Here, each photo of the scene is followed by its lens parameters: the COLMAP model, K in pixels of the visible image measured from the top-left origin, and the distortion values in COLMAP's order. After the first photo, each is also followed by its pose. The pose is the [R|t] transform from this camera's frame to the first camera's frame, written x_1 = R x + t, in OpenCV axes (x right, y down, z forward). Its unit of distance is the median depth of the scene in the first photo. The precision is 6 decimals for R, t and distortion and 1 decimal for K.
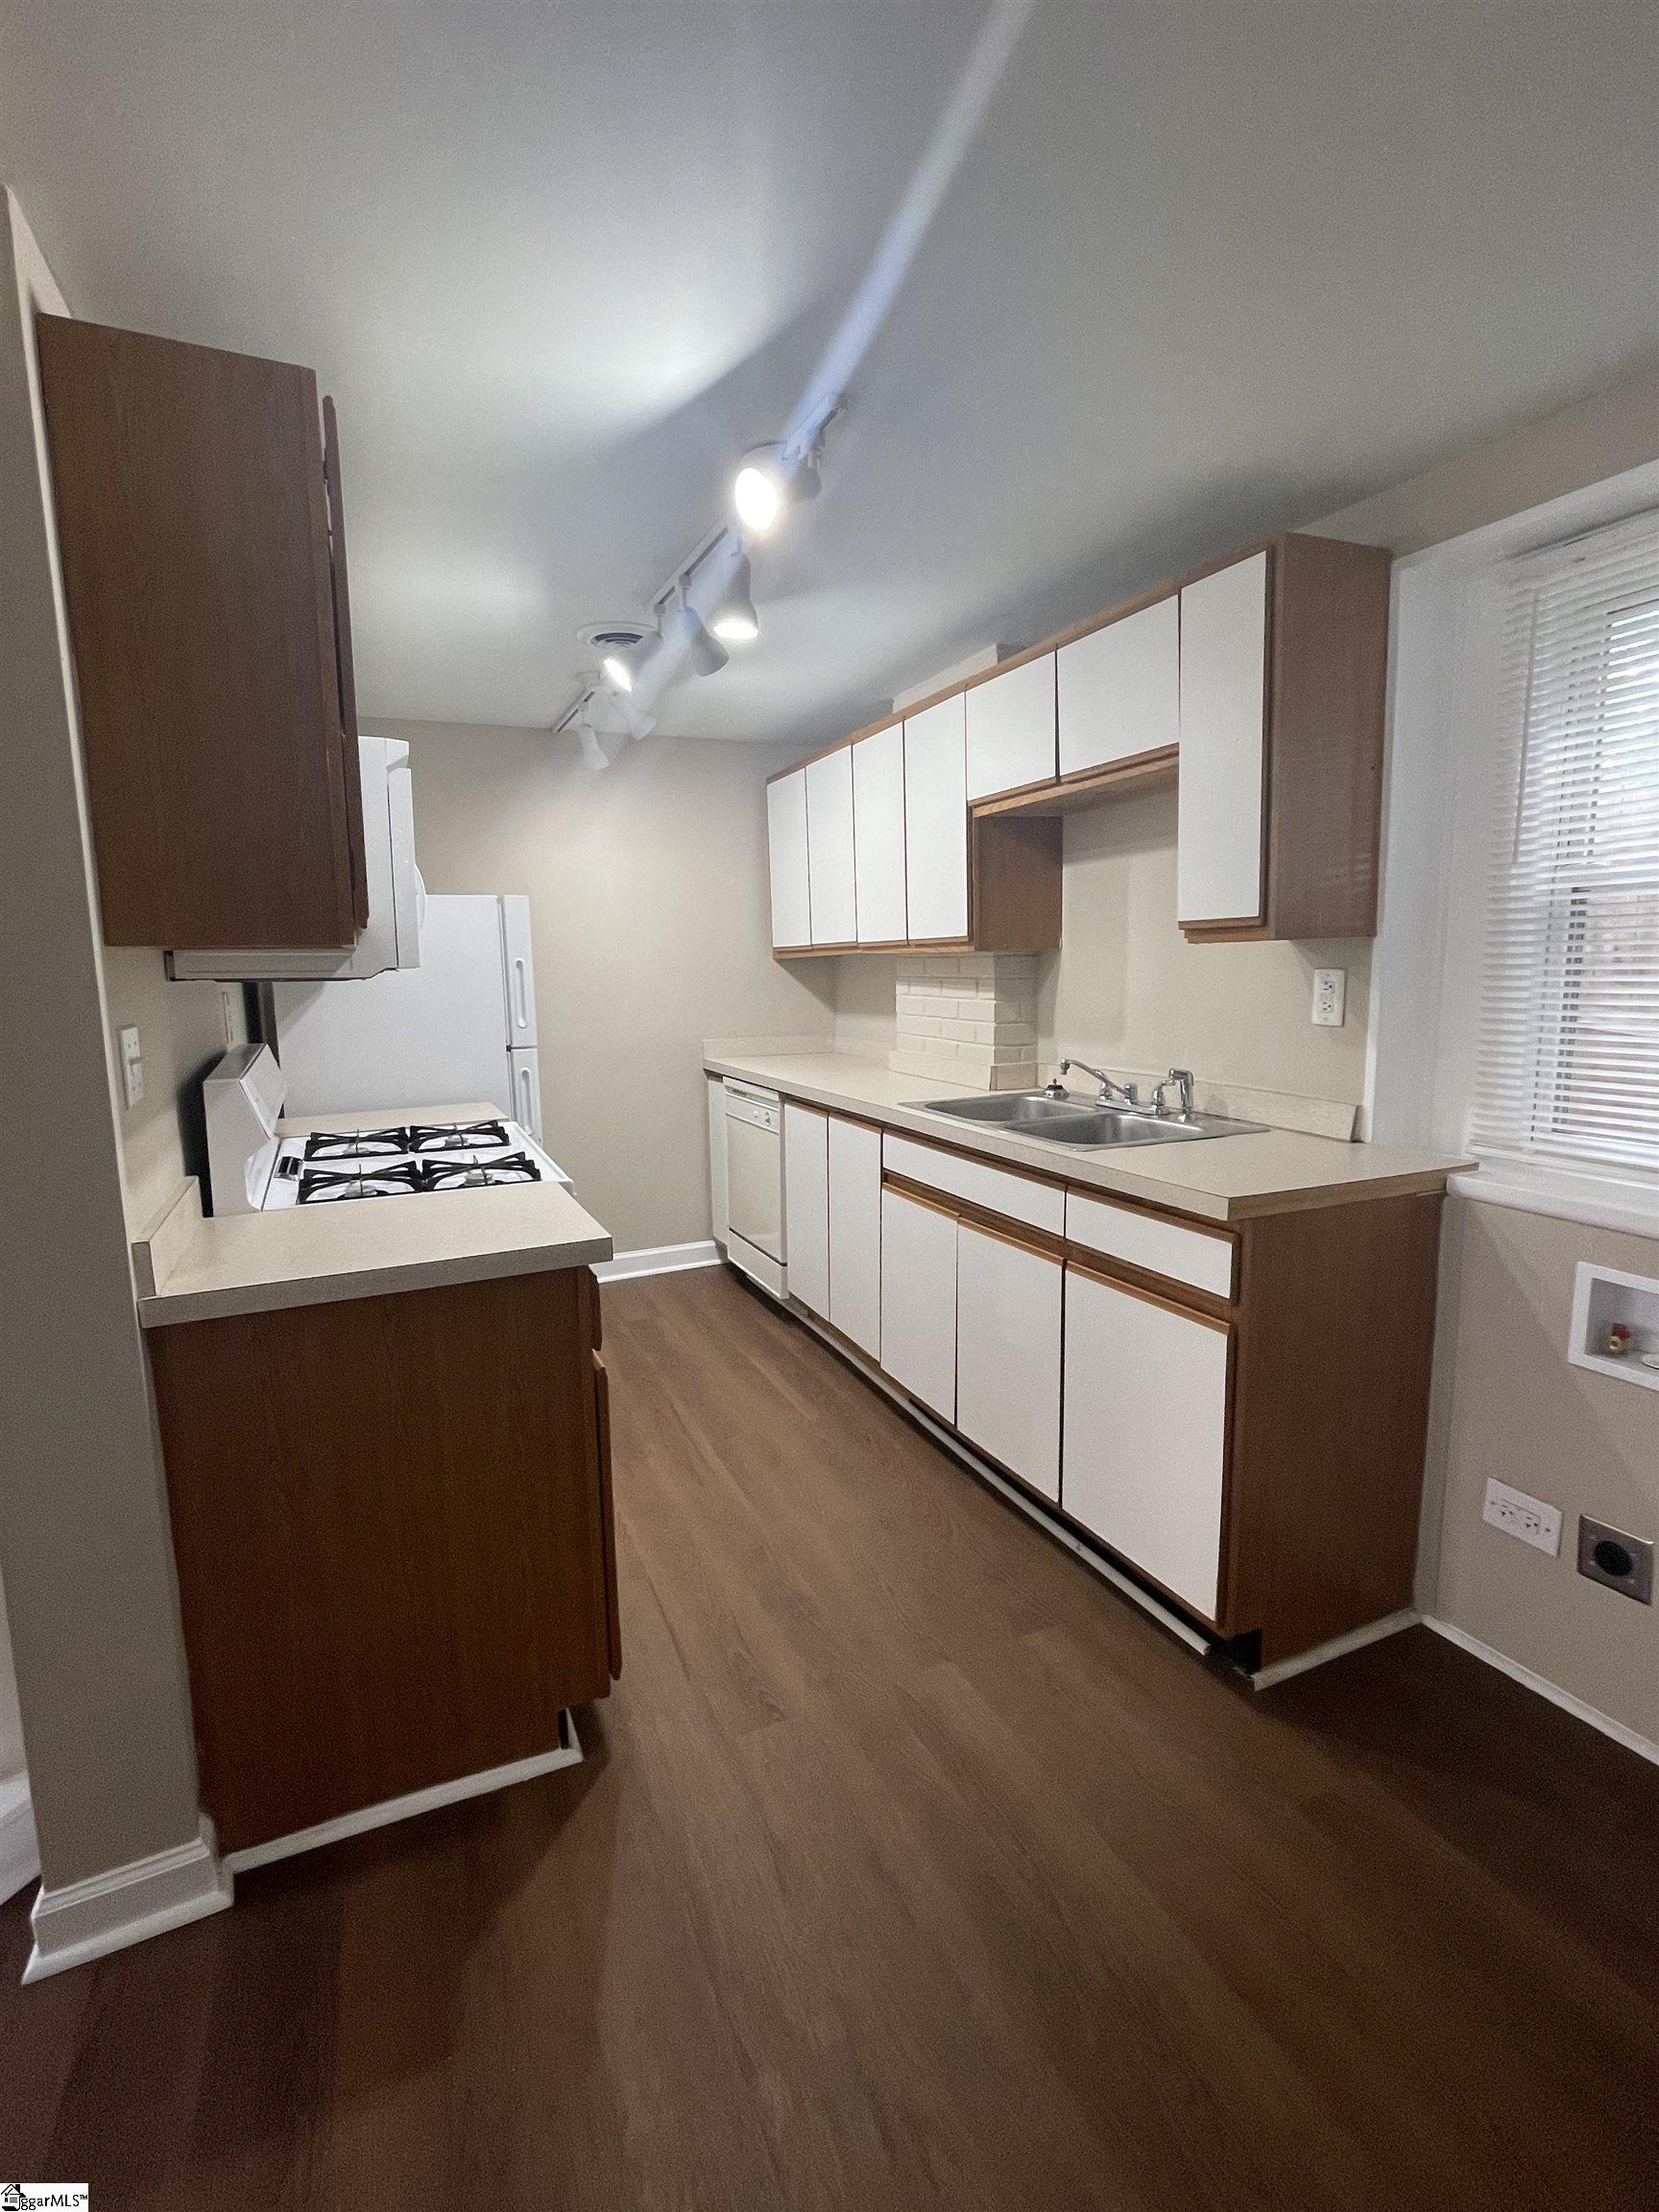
lens RADIAL K [[1026.5, 0, 829.5], [0, 1026.5, 1106.0], [0, 0, 1]] dist [-0.000854, -0.000200]
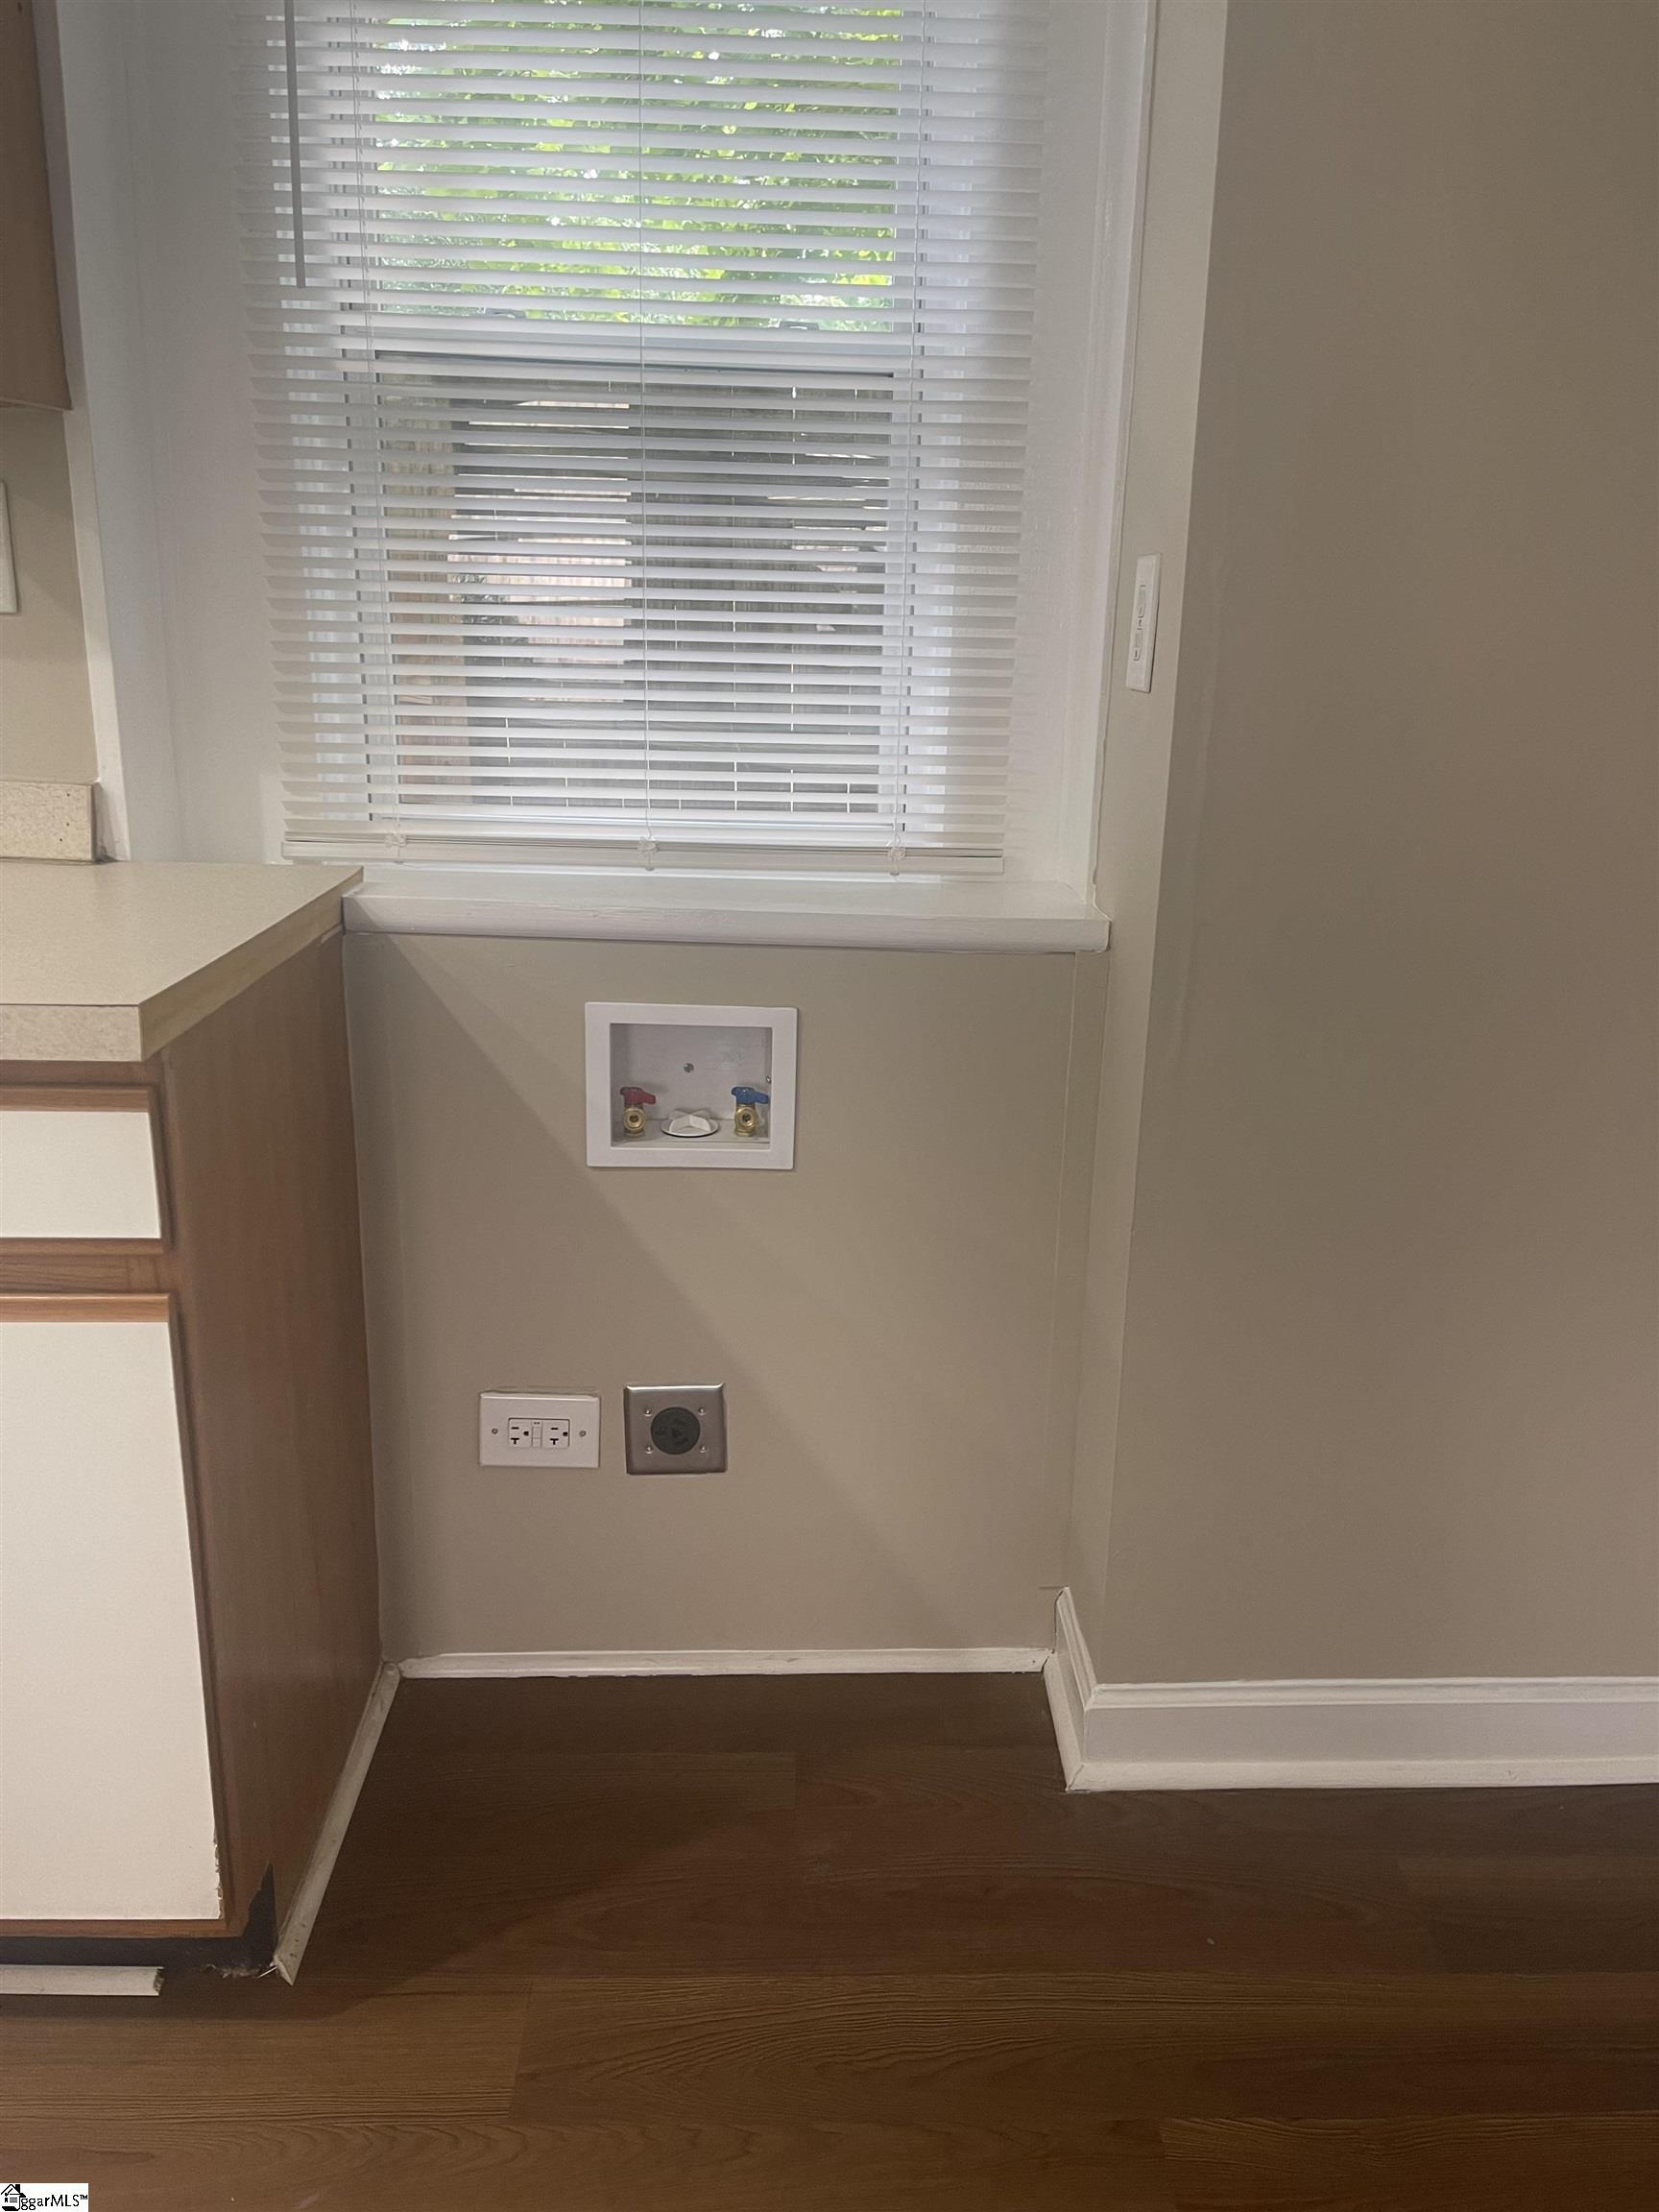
lens RADIAL K [[1670.7, 0, 835.7], [0, 1670.7, 1110.0], [0, 0, 1]] dist [0.081450, -0.126628]
pose [[0.383144, -0.240422, 0.891851, -0.113264], [0.096427, 0.970667, 0.220244, 0.008432], [-0.918642, 0.001614, 0.395089, 0.453570]]
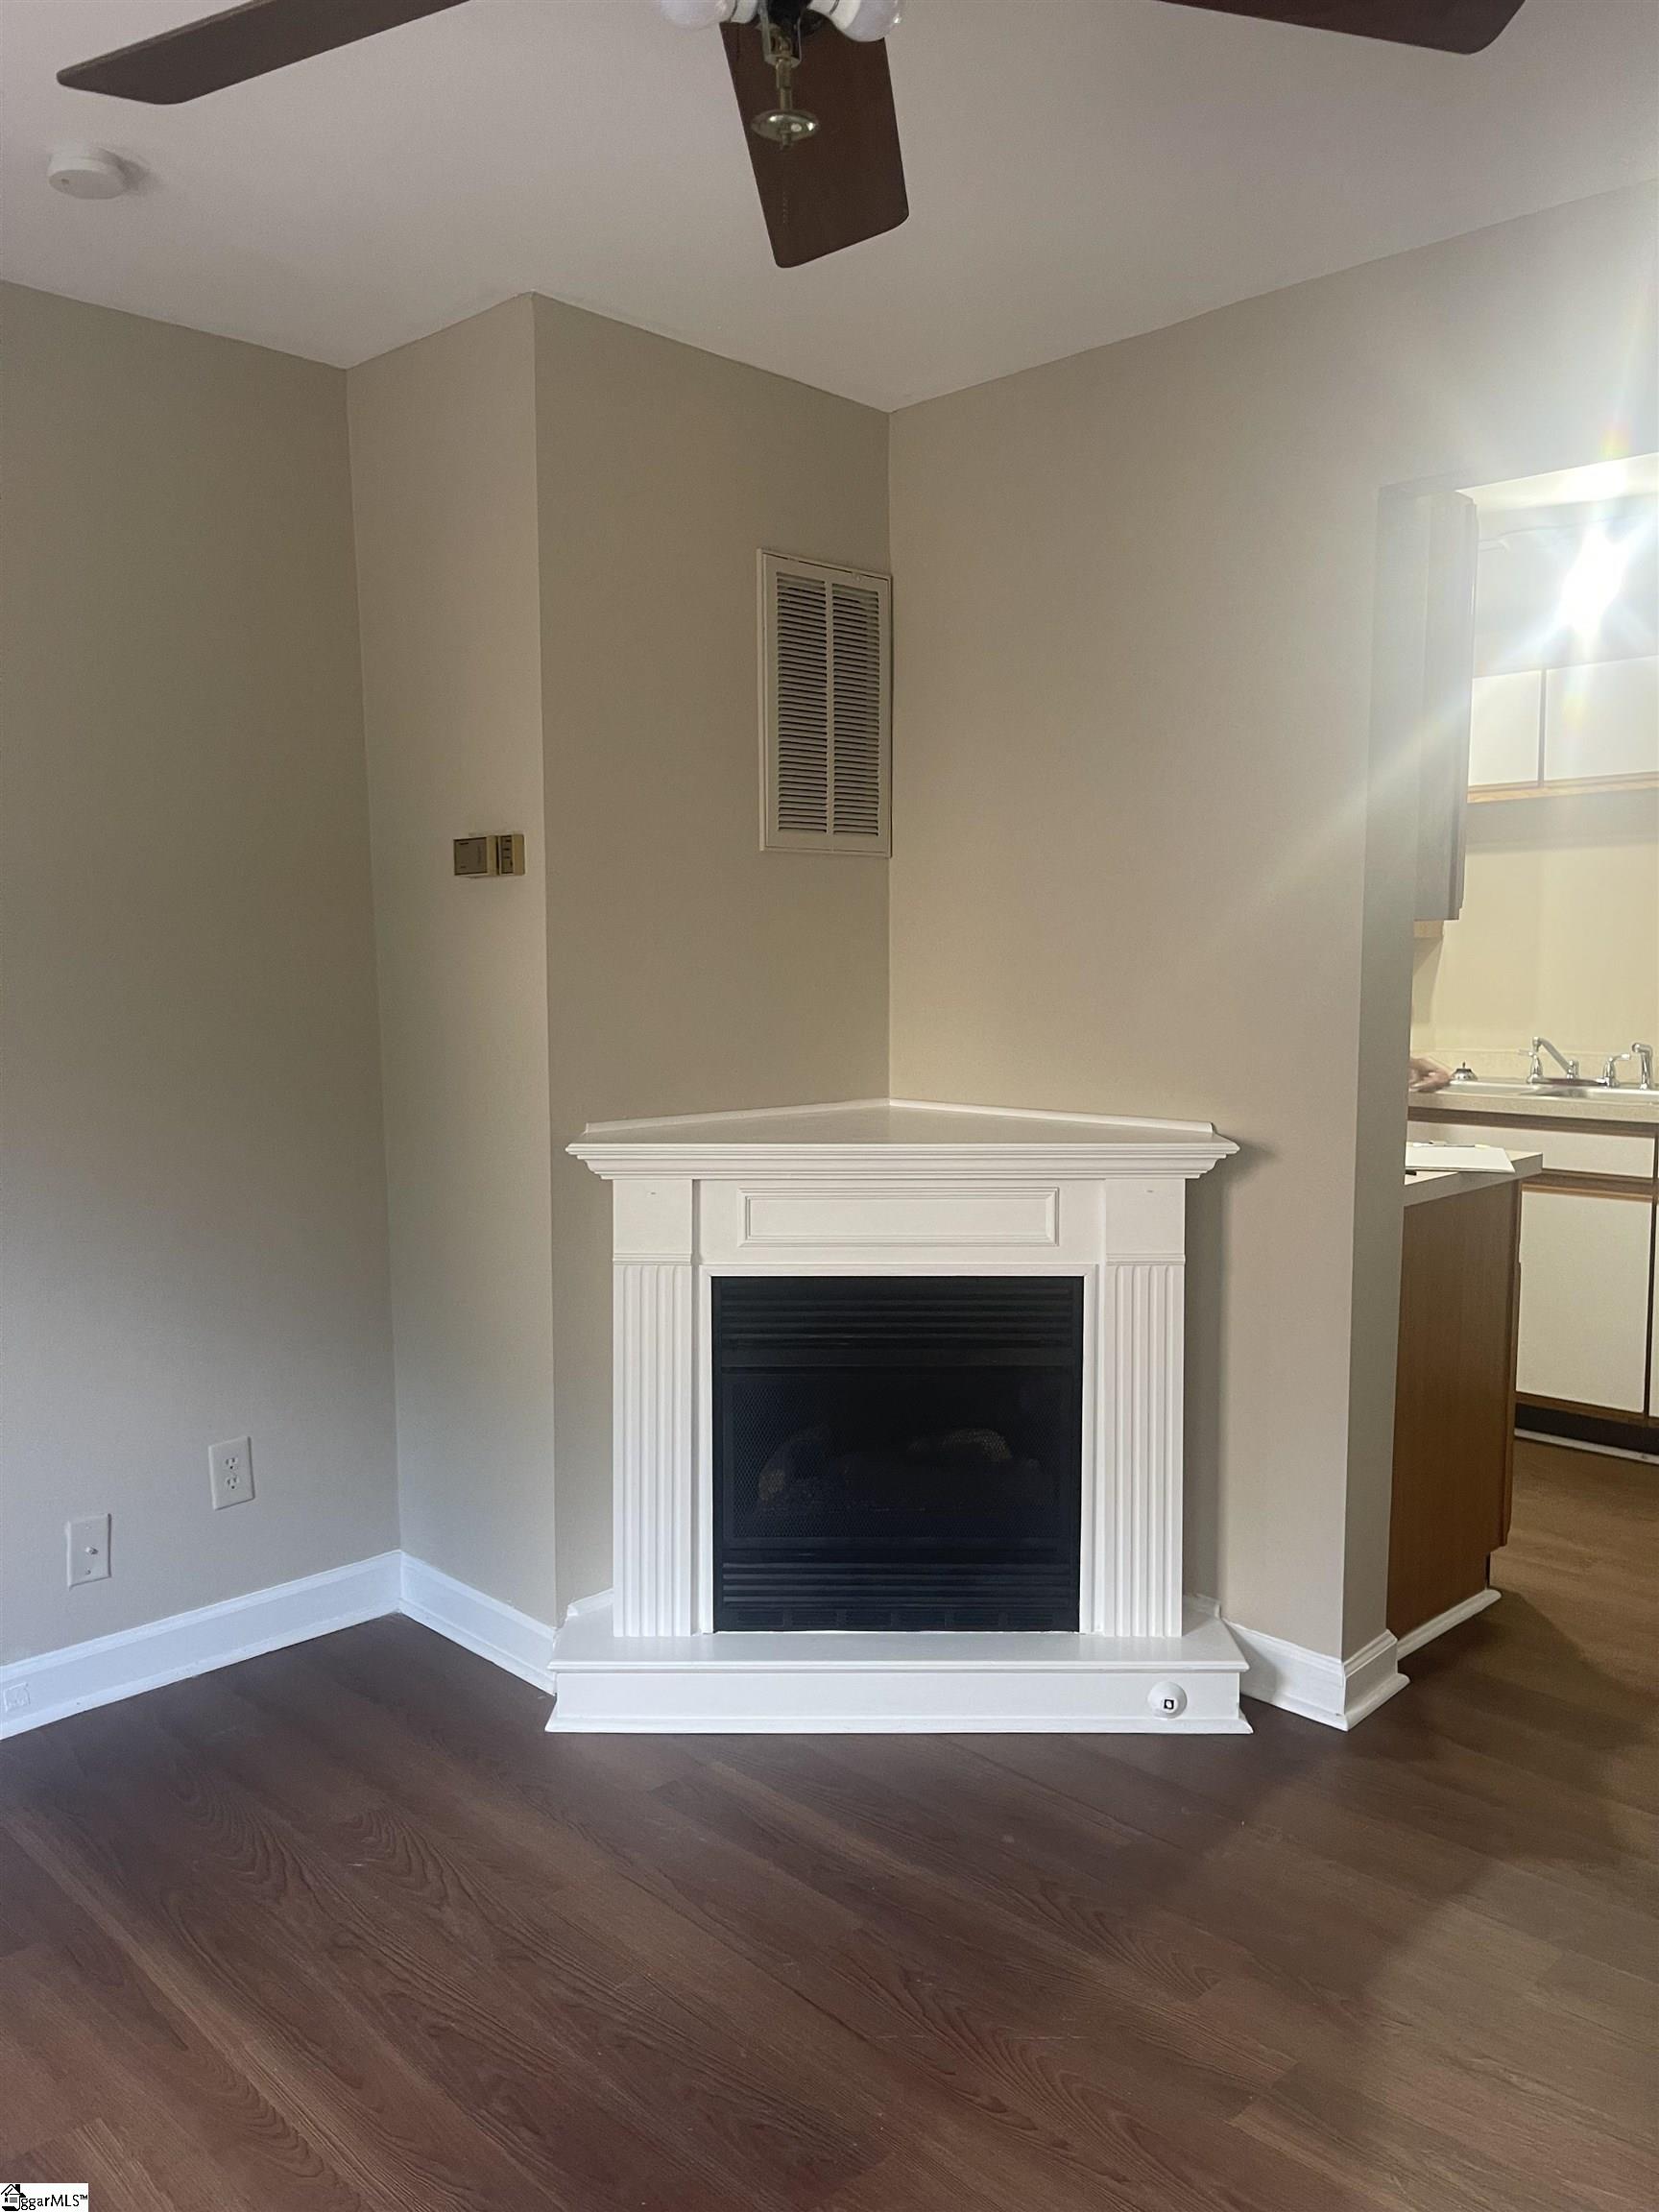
lens RADIAL K [[1642.4, 0, 829.5], [0, 1642.4, 1106.0], [0, 0, 1]] dist [0.081081, -0.114624]
pose [[0.940972, -0.020408, 0.337868, -1.151772], [0.037648, 0.998298, -0.044550, 0.083815], [-0.336384, 0.054641, 0.940138, -0.425972]]
